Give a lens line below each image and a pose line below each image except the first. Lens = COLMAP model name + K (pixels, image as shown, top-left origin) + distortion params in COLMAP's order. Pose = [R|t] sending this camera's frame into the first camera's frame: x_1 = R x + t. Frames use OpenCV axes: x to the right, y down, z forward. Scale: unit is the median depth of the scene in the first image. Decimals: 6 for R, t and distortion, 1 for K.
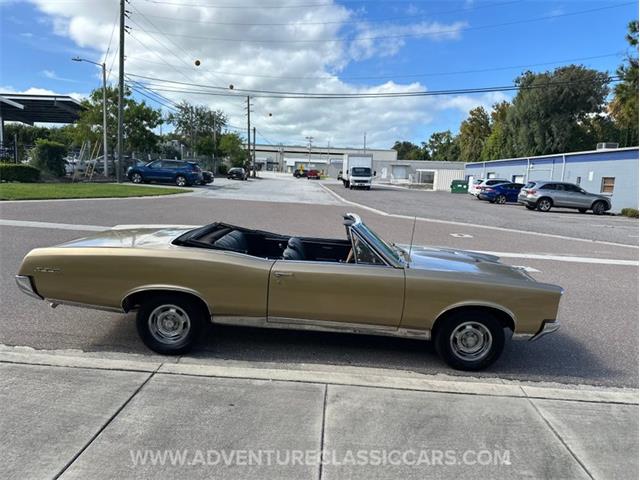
lens RADIAL K [[451.7, 0, 326.3], [0, 451.7, 240.9], [0, 0, 1]] dist [0.056232, -0.083916]
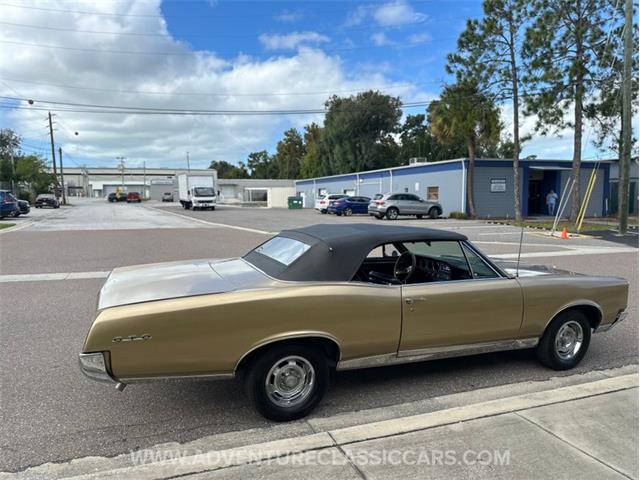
lens RADIAL K [[451.7, 0, 315.7], [0, 451.7, 240.1], [0, 0, 1]] dist [0.056232, -0.083916]
pose [[0.927384, -0.085030, 0.364320, -0.091601], [0.100720, 0.994619, -0.024249, -0.006263], [-0.360298, 0.059182, 0.930958, 0.036768]]
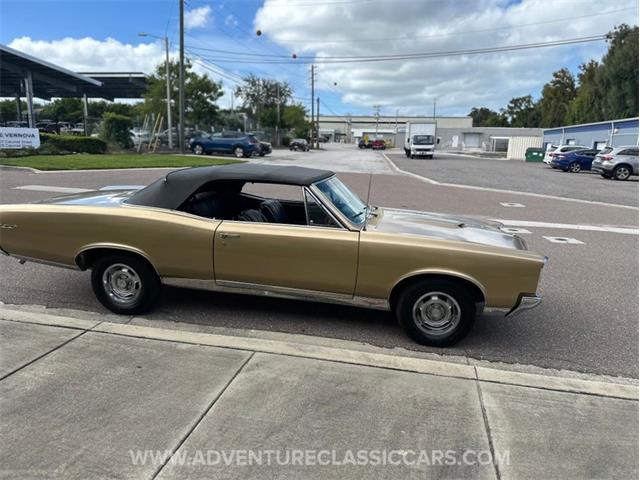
lens RADIAL K [[451.7, 0, 323.9], [0, 451.7, 242.0], [0, 0, 1]] dist [0.056232, -0.083916]
pose [[0.987237, 0.018018, -0.158234, 0.038633], [-0.008064, 0.997960, 0.063326, 0.004263], [0.159053, -0.061241, 0.985369, 0.016483]]
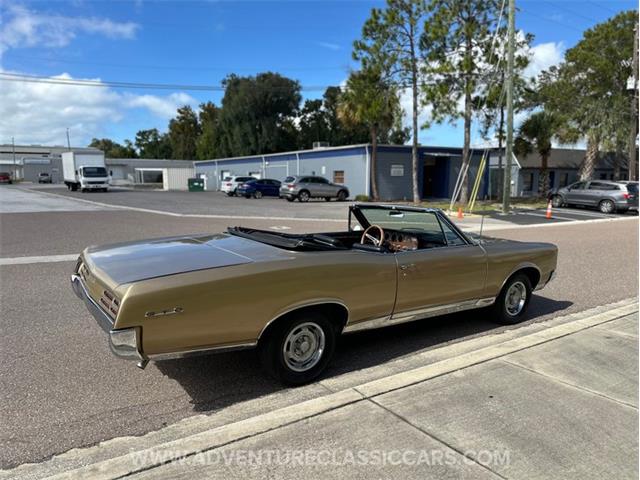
lens RADIAL K [[451.7, 0, 320.7], [0, 451.7, 243.2], [0, 0, 1]] dist [0.056232, -0.083916]
pose [[0.814353, -0.119865, 0.567857, -0.122736], [0.115746, 0.992327, 0.043474, -0.005900], [-0.568711, 0.030324, 0.821978, 0.048013]]
